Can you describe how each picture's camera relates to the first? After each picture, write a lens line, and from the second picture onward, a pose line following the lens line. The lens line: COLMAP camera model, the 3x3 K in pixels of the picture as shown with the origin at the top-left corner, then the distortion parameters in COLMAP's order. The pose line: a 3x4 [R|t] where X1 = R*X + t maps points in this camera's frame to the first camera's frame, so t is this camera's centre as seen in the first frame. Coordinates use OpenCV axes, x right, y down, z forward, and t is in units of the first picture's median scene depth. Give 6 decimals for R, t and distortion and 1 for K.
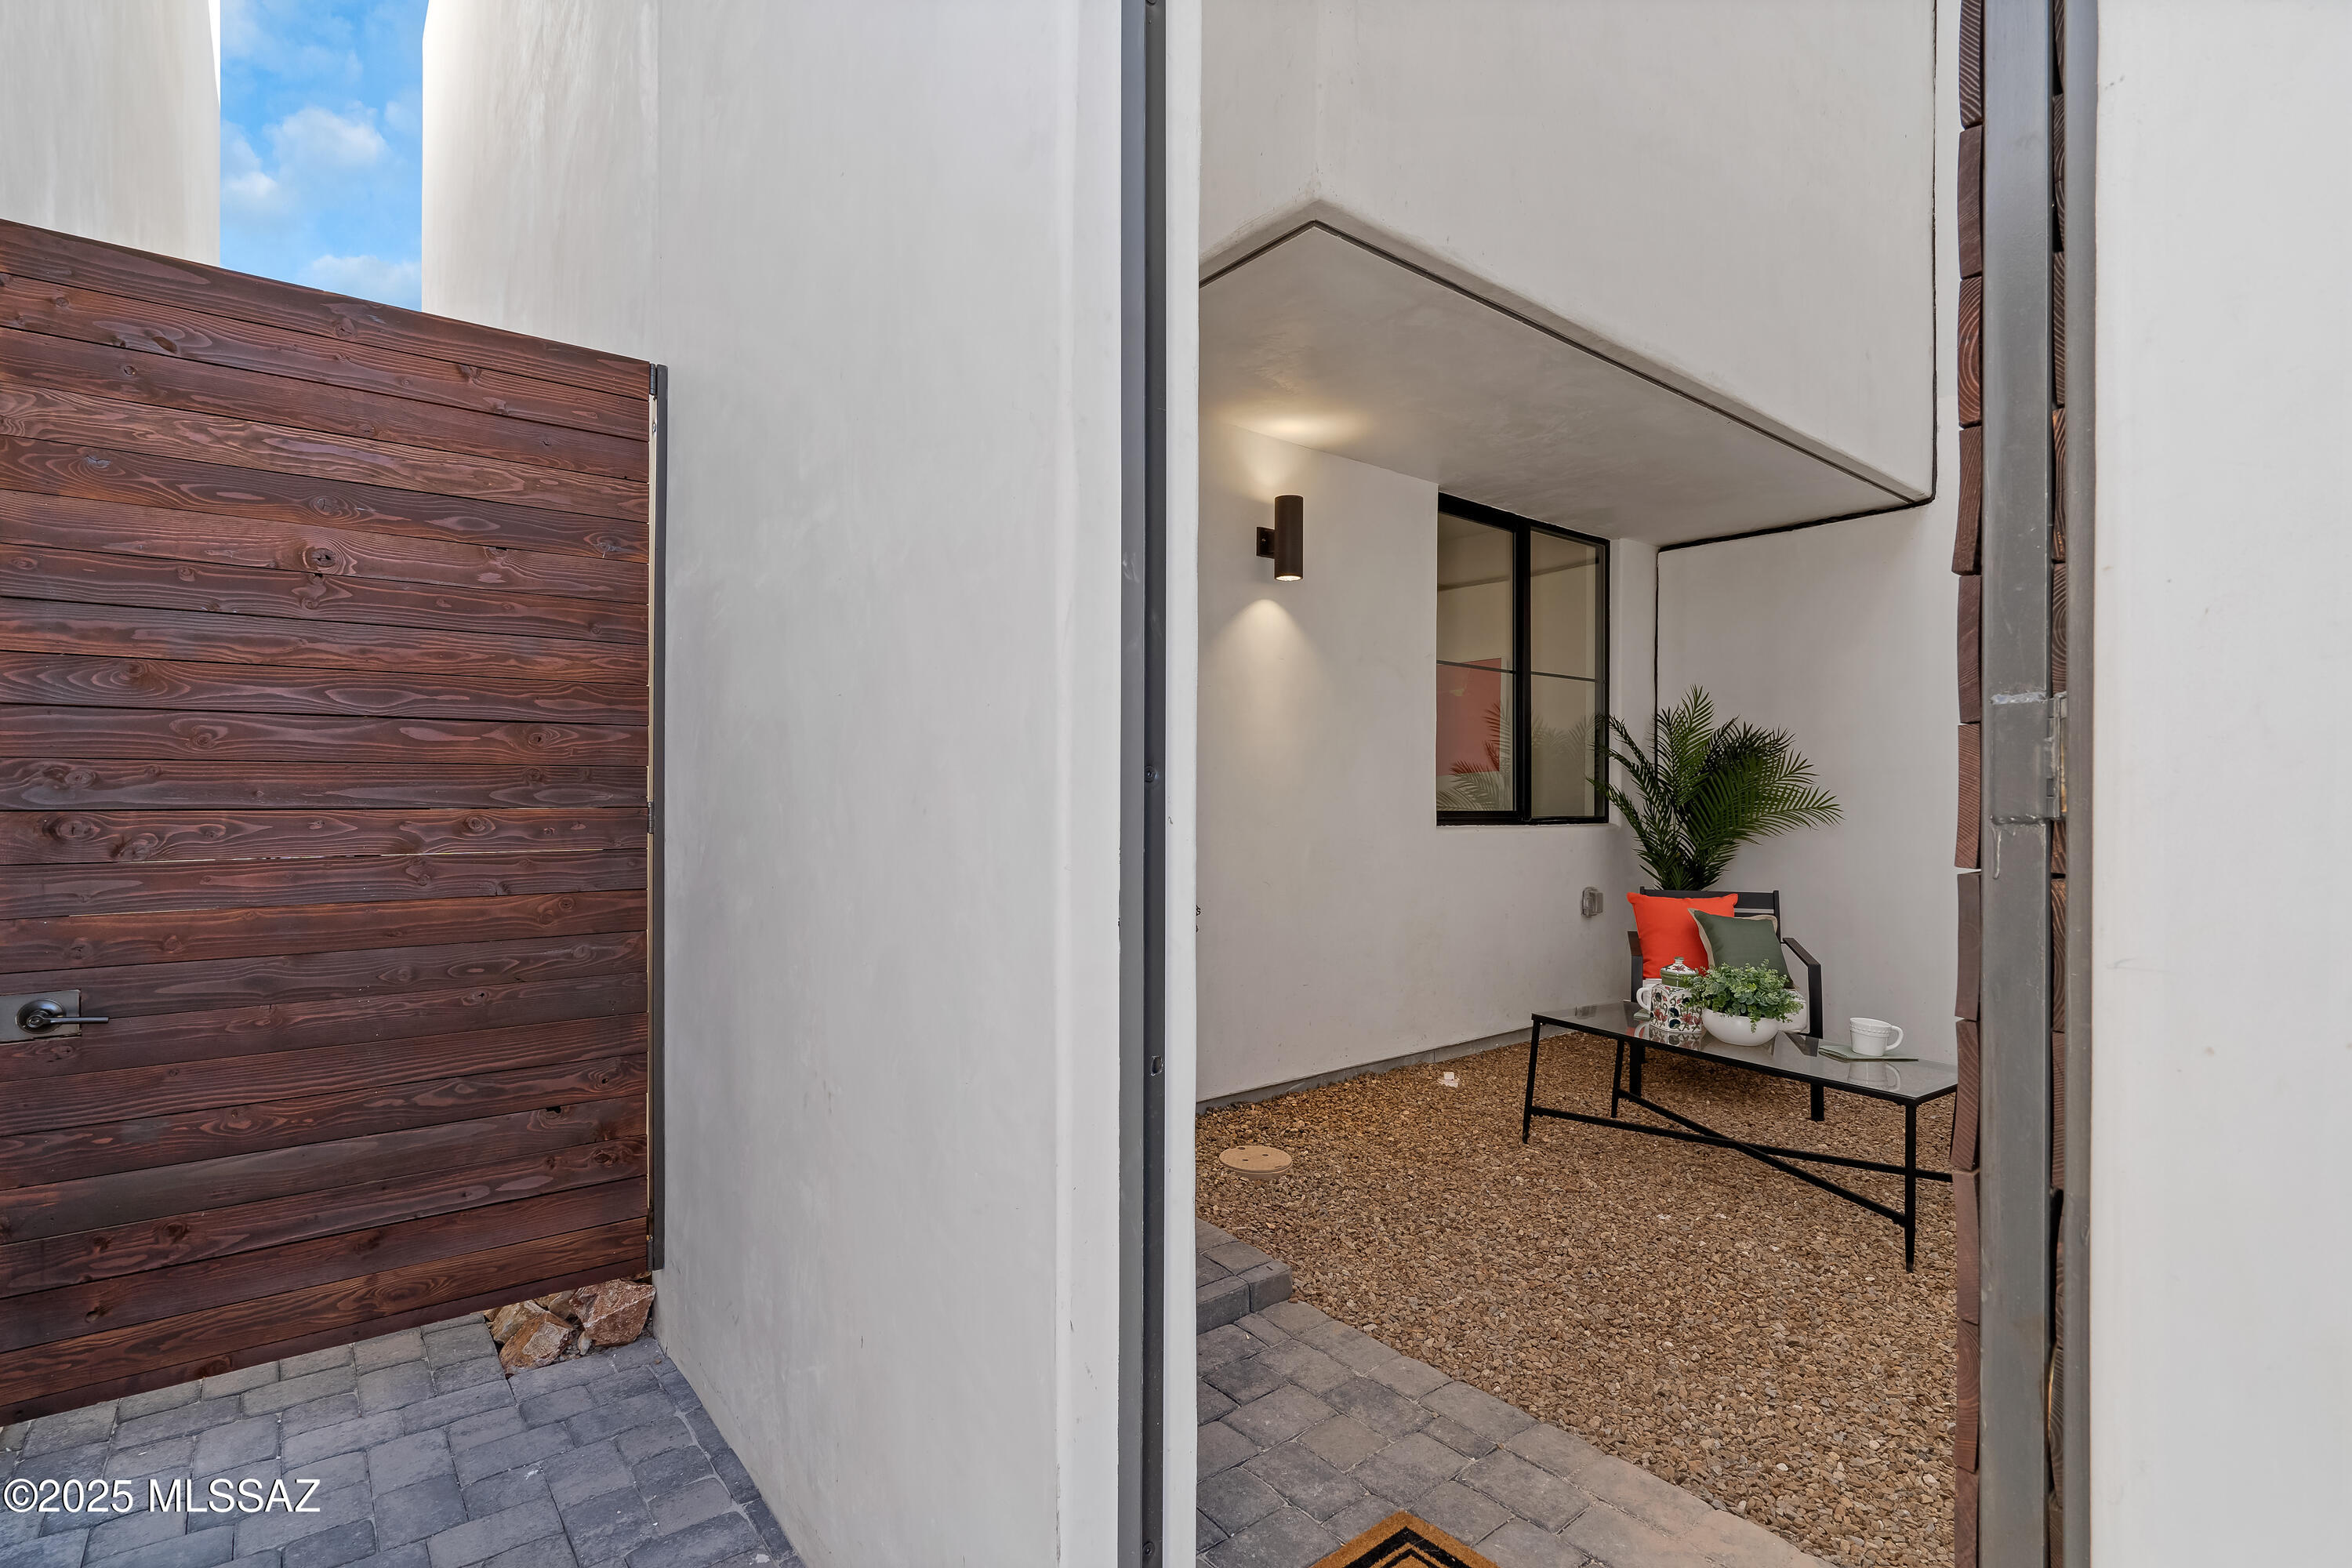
lens RADIAL K [[1102.7, 0, 1189.8], [0, 1102.7, 777.9], [0, 0, 1]] dist [-0.002382, -0.000162]
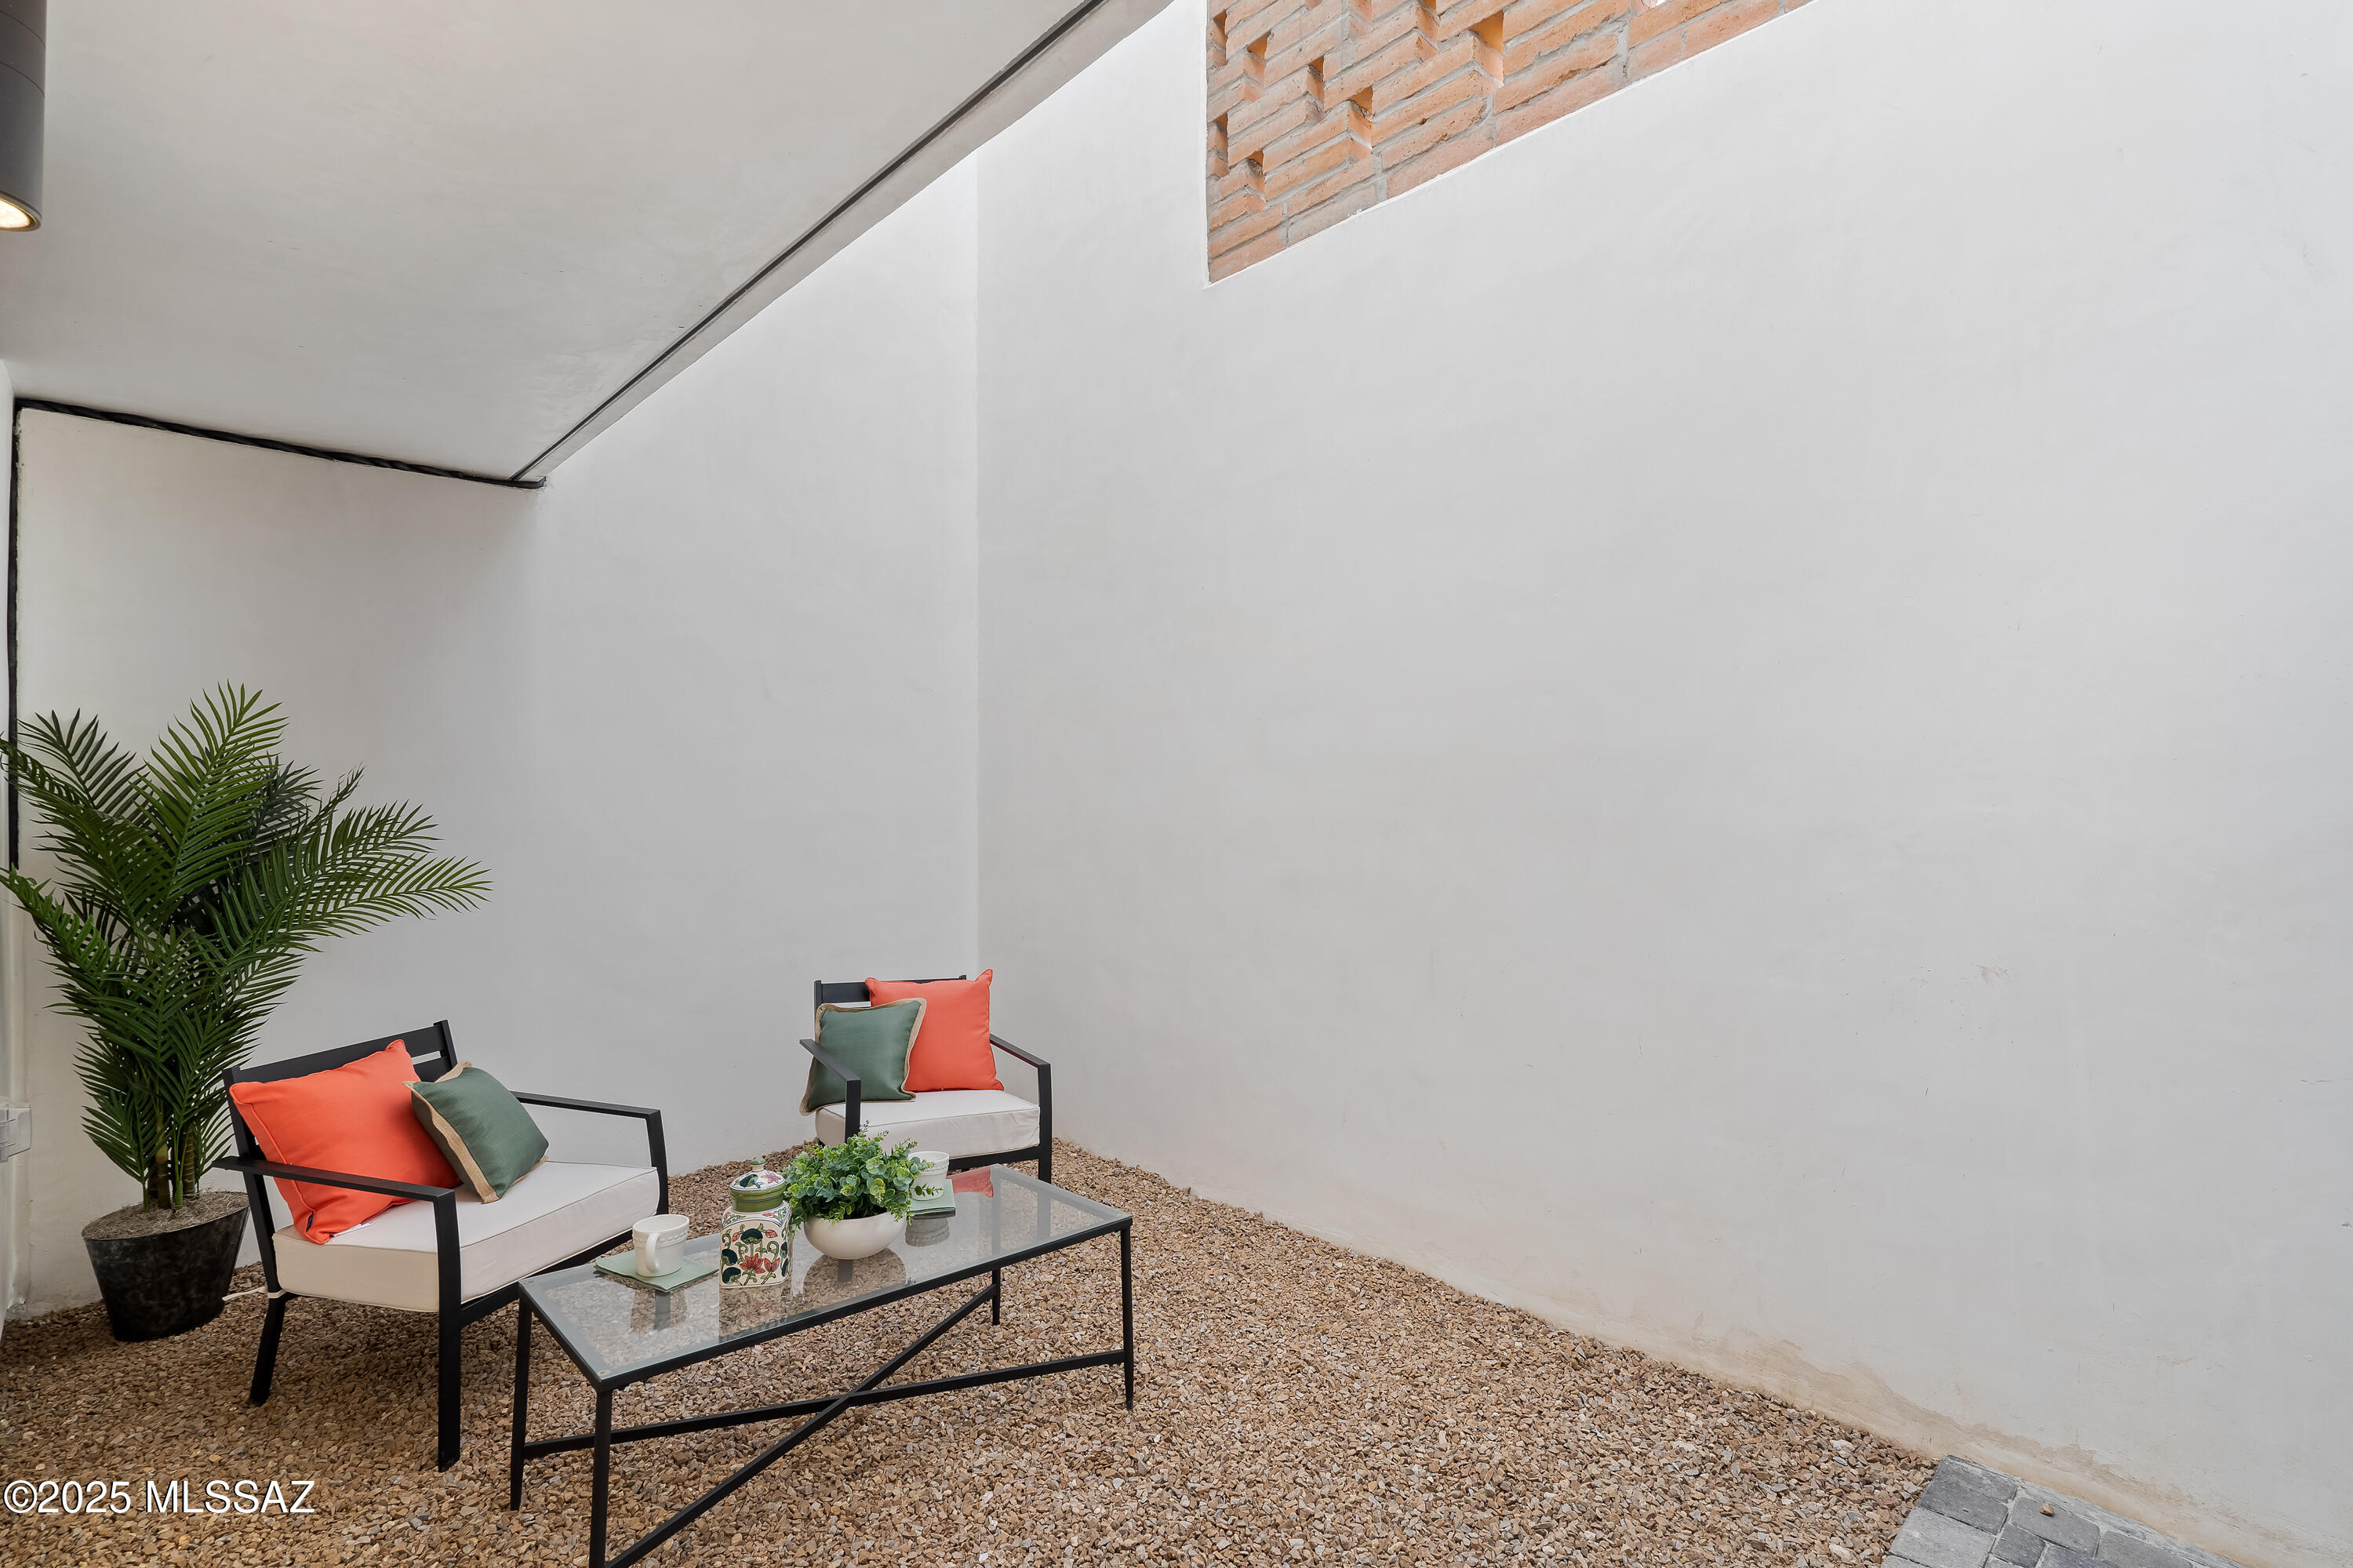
lens RADIAL K [[1103.2, 0, 1190.3], [0, 1103.2, 777.9], [0, 0, 1]] dist [-0.002382, -0.000162]
pose [[-0.073756, 0.027803, 0.996889, -0.148020], [0.002744, 0.999613, -0.027676, -0.020816], [-0.997273, 0.000694, -0.073804, 0.615614]]
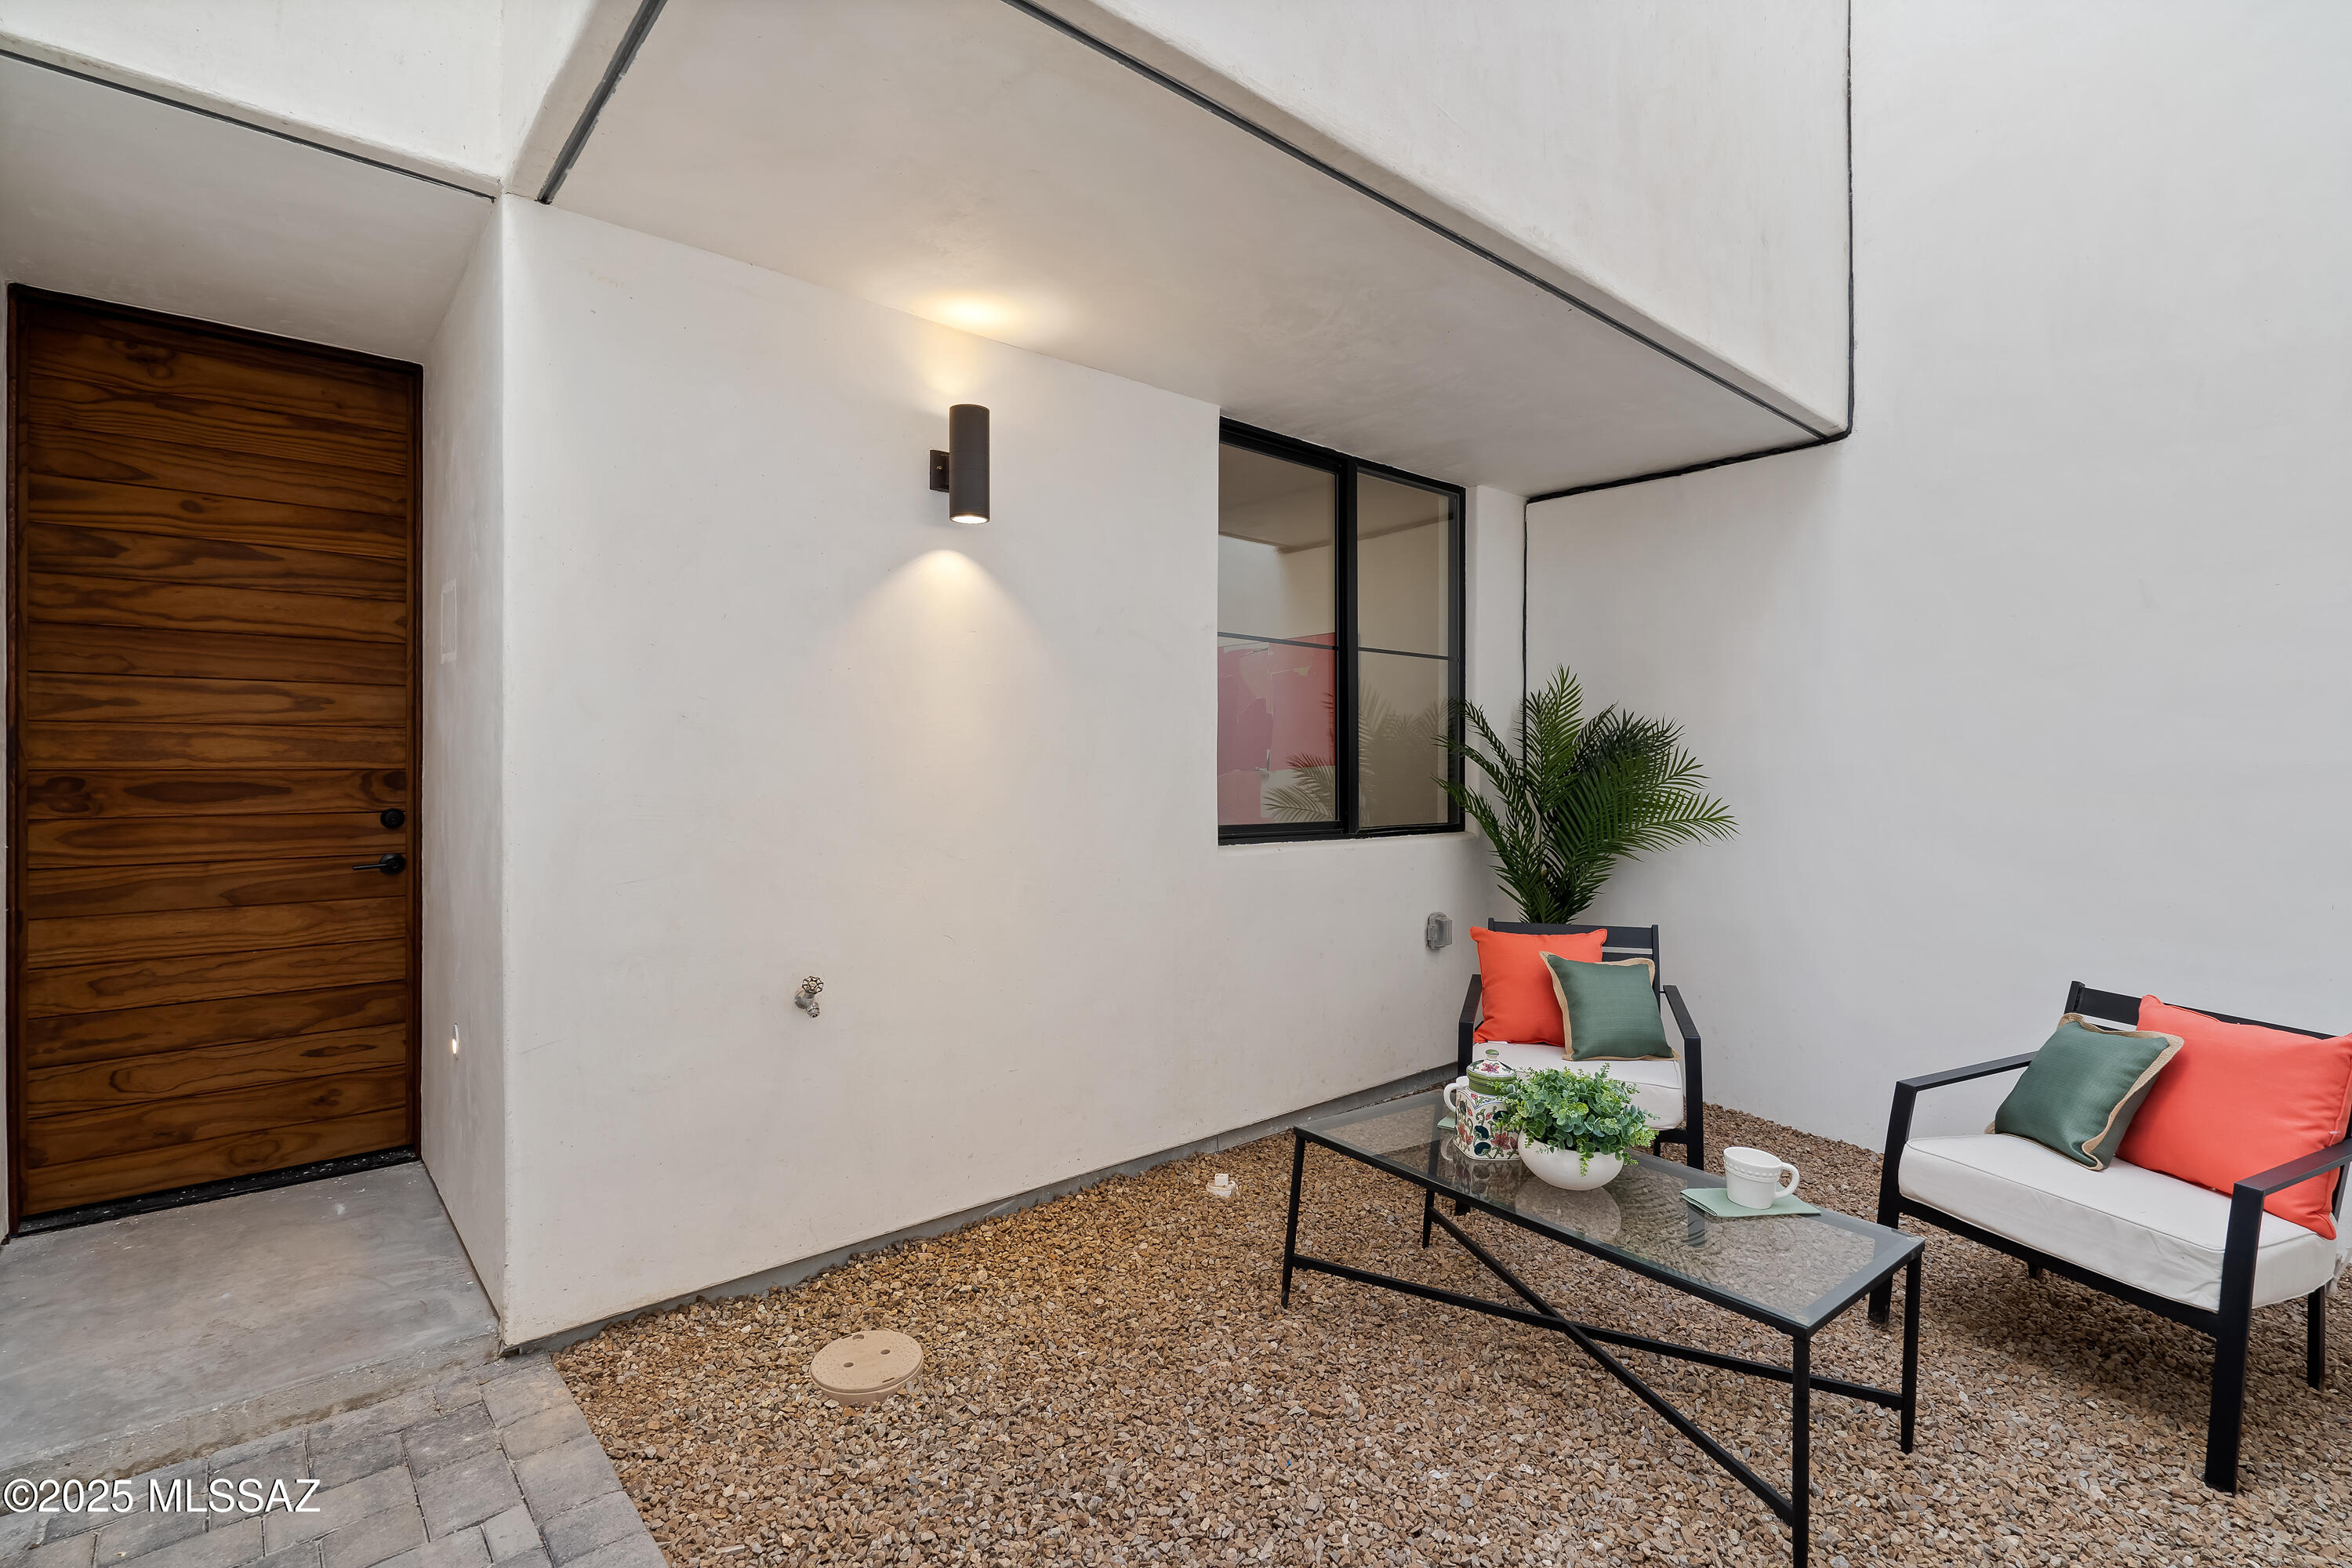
lens RADIAL K [[1085.3, 0, 1170.0], [0, 1085.3, 744.5], [0, 0, 1]] dist [-0.001187, -0.000406]
pose [[0.999703, -0.000027, 0.024383, 0.166394], [0.000132, 0.999991, -0.004318, -0.024355], [-0.024383, 0.004320, 0.999693, 0.230952]]
